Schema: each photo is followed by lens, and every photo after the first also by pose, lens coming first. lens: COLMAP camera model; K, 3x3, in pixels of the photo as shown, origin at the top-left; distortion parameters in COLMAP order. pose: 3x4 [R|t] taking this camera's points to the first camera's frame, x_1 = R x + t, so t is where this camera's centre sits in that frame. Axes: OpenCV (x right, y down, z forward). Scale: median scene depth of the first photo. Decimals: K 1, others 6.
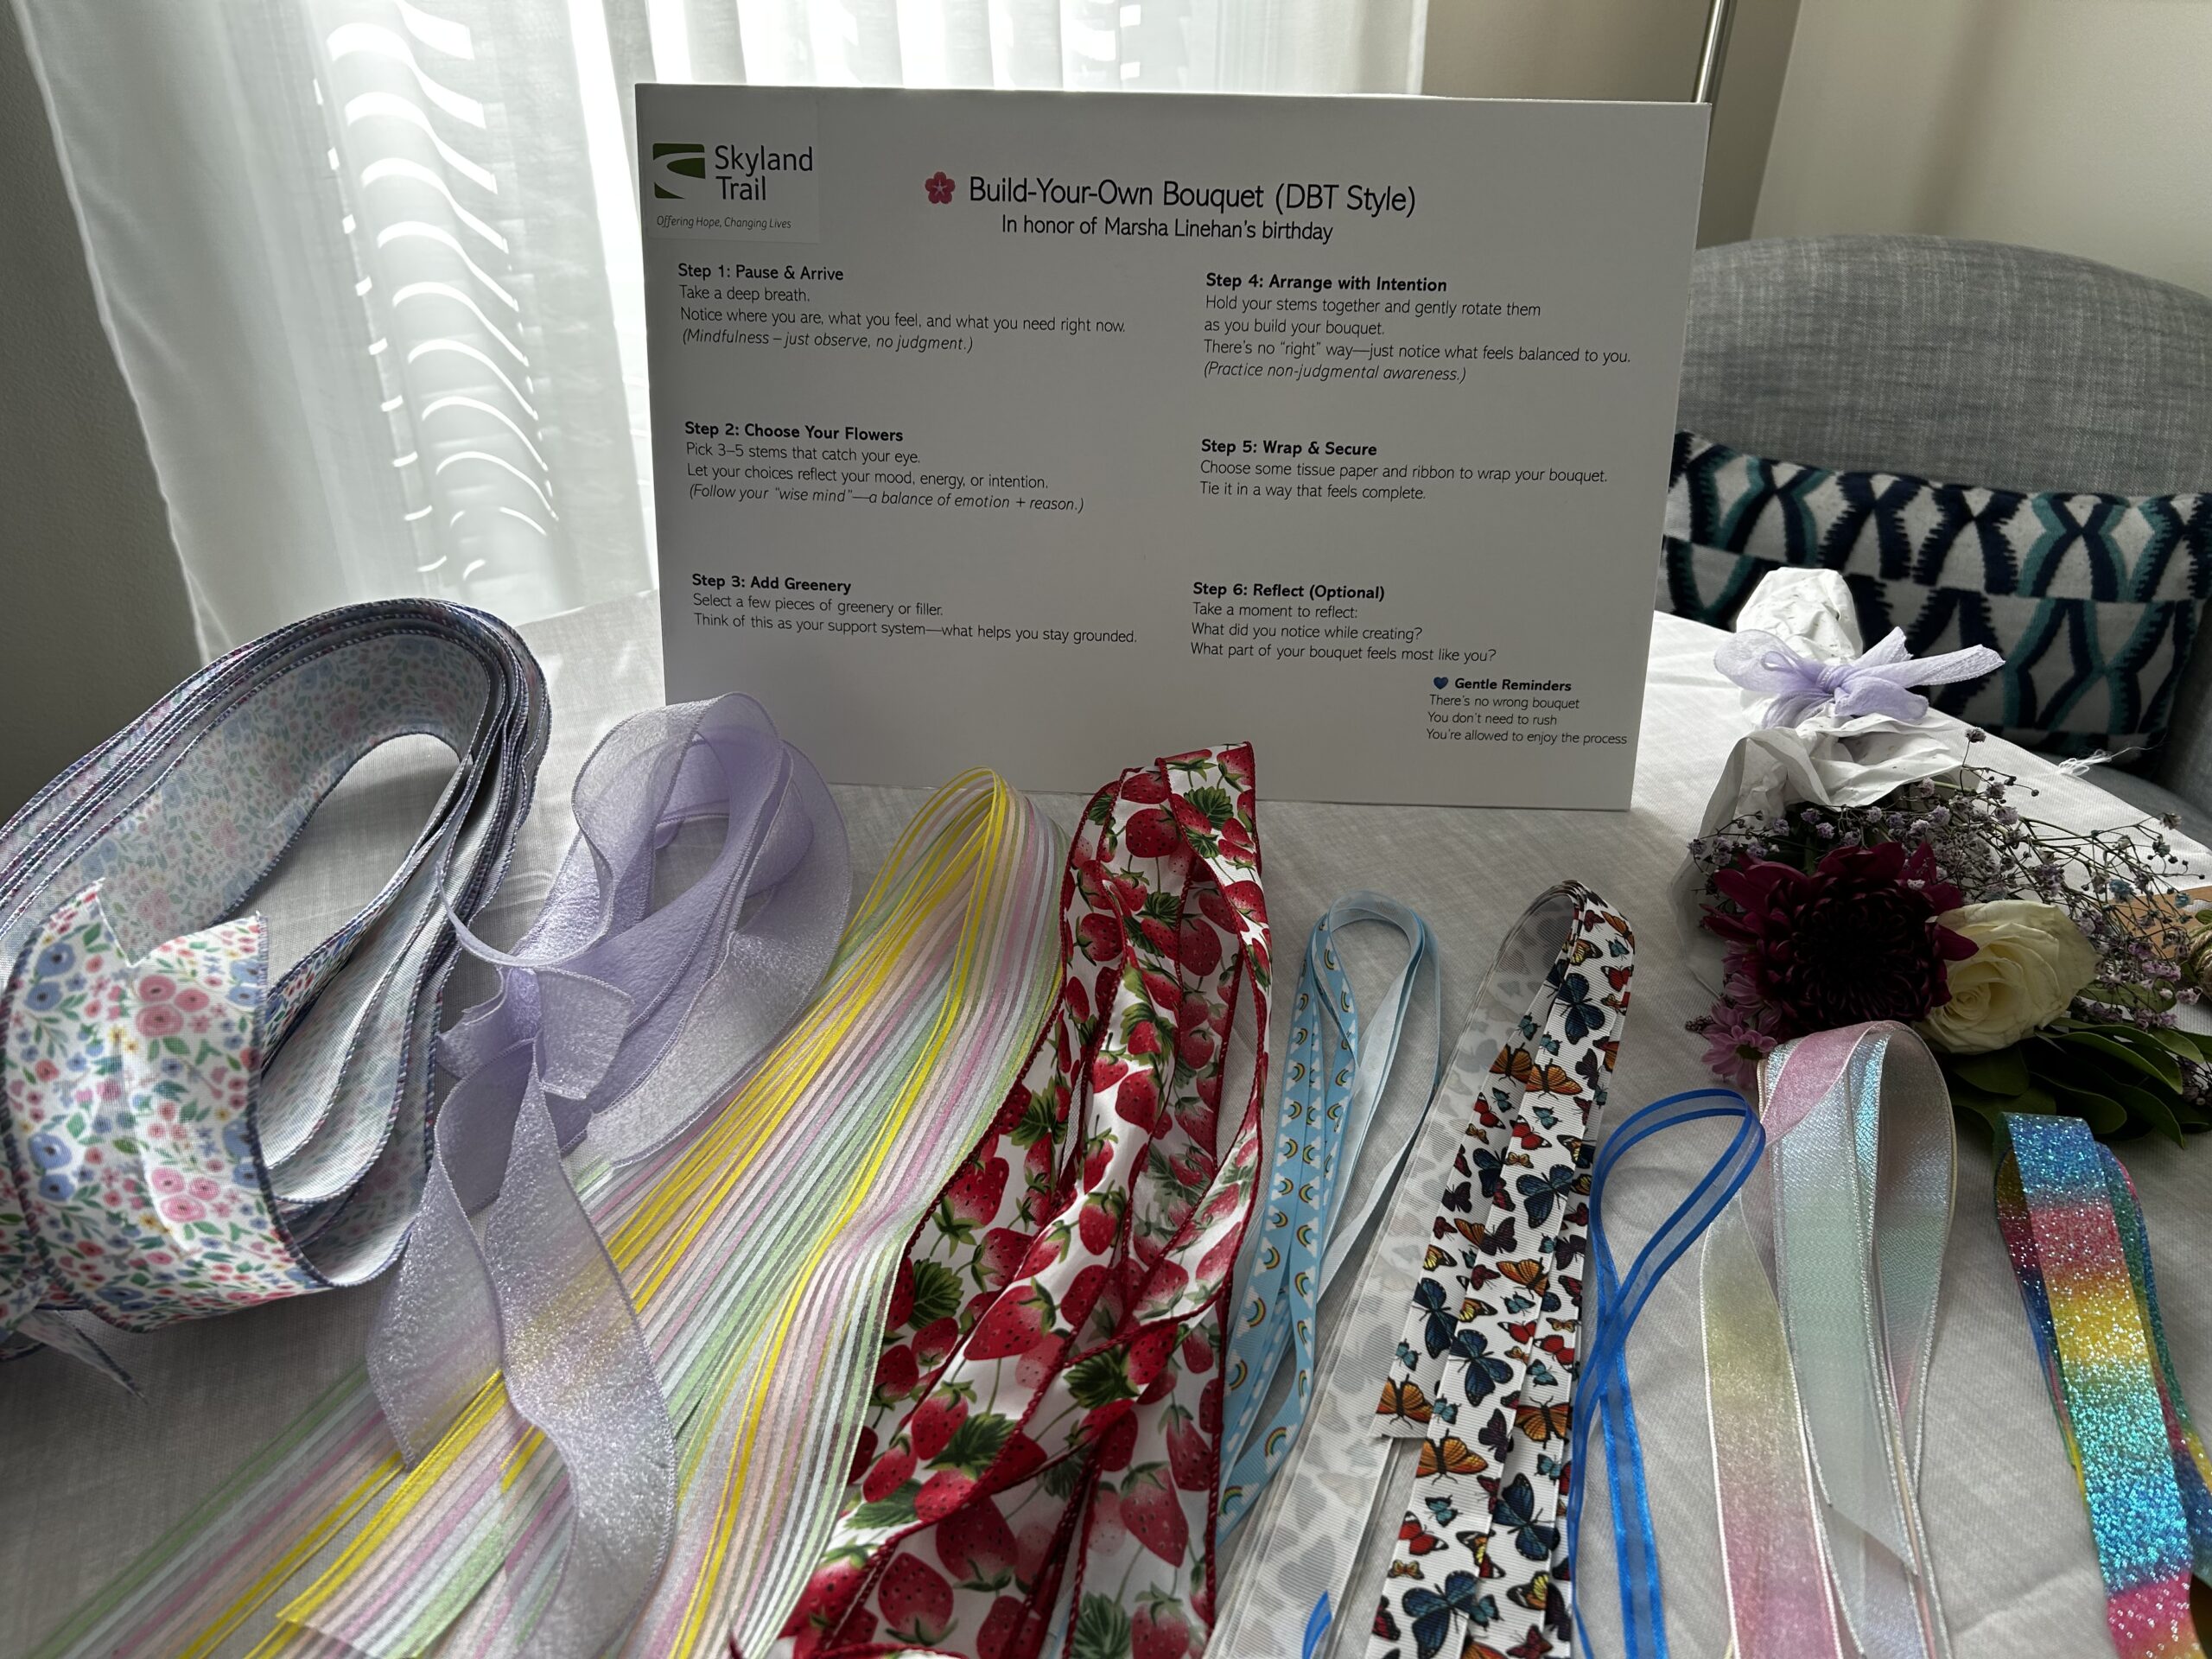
lens RADIAL K [[1672.0, 0, 1101.2], [0, 1672.0, 832.9], [0, 0, 1]] dist [0.004811, 0.000501]
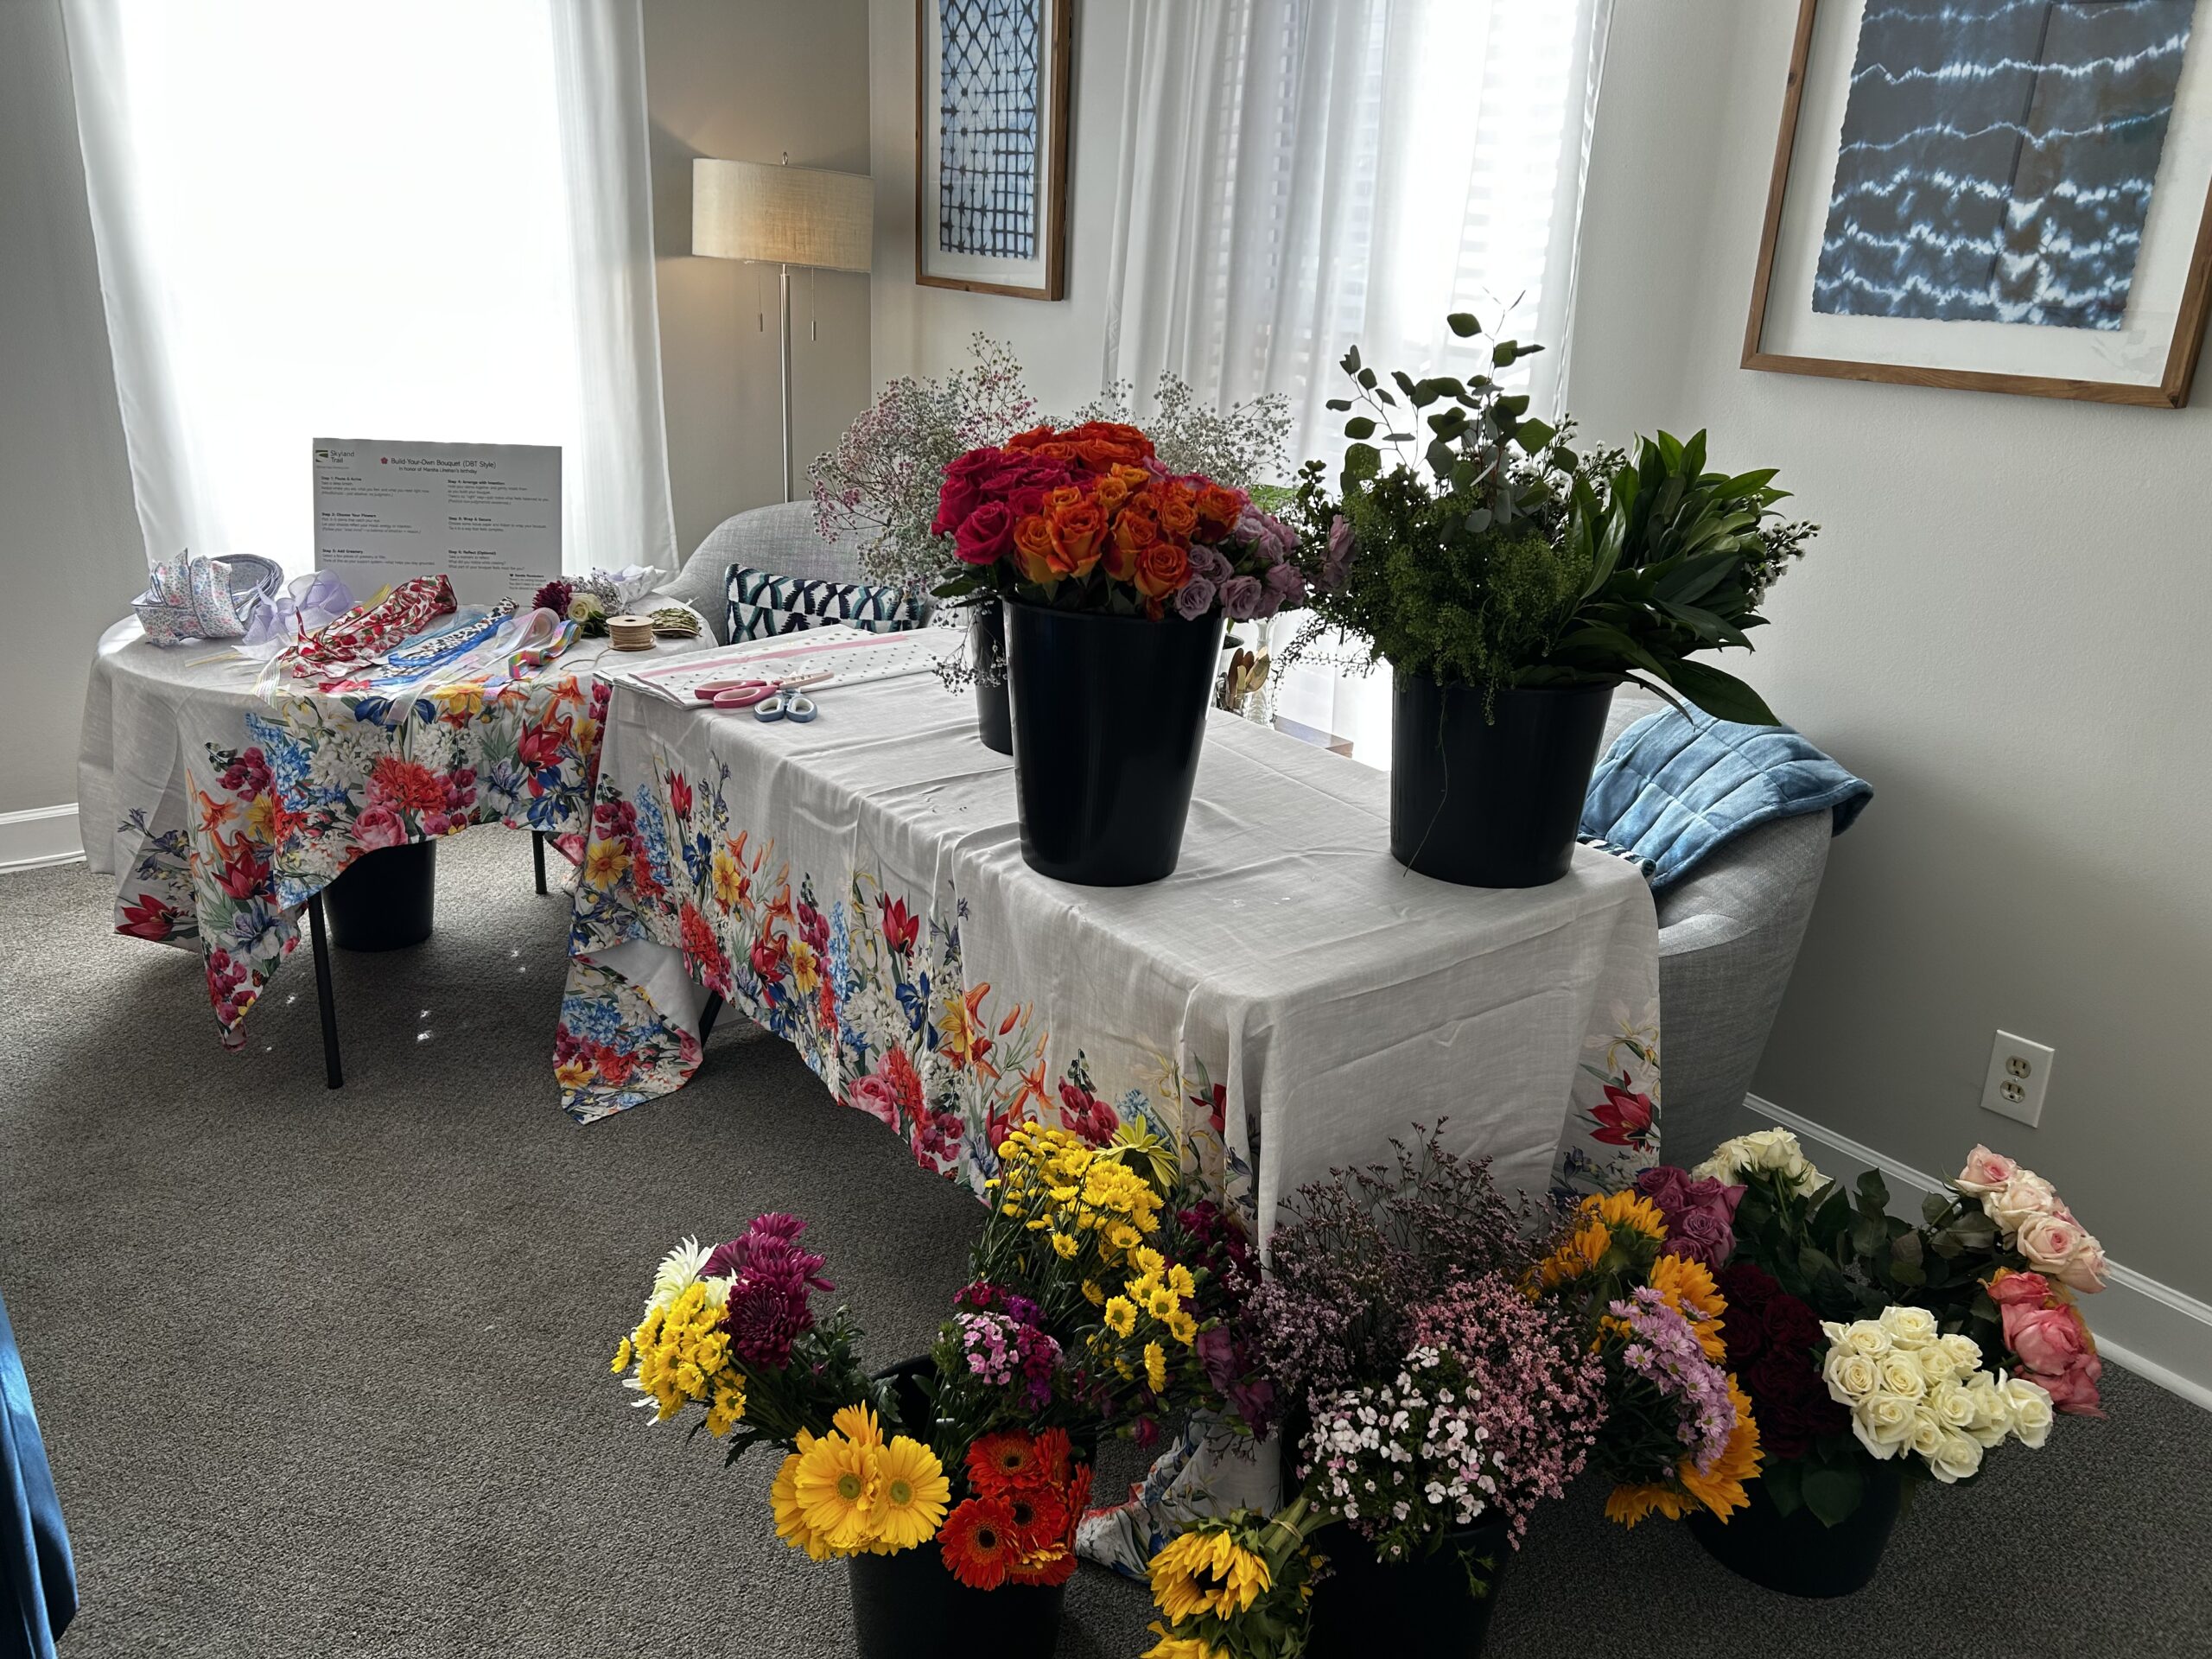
lens RADIAL K [[1672.0, 0, 1109.5], [0, 1672.0, 826.0], [0, 0, 1]] dist [0.004811, 0.000501]
pose [[0.993121, -0.006247, 0.116928, 0.649727], [0.028902, 0.980757, -0.193080, 0.743730], [-0.113472, 0.195131, 0.974191, -1.686187]]
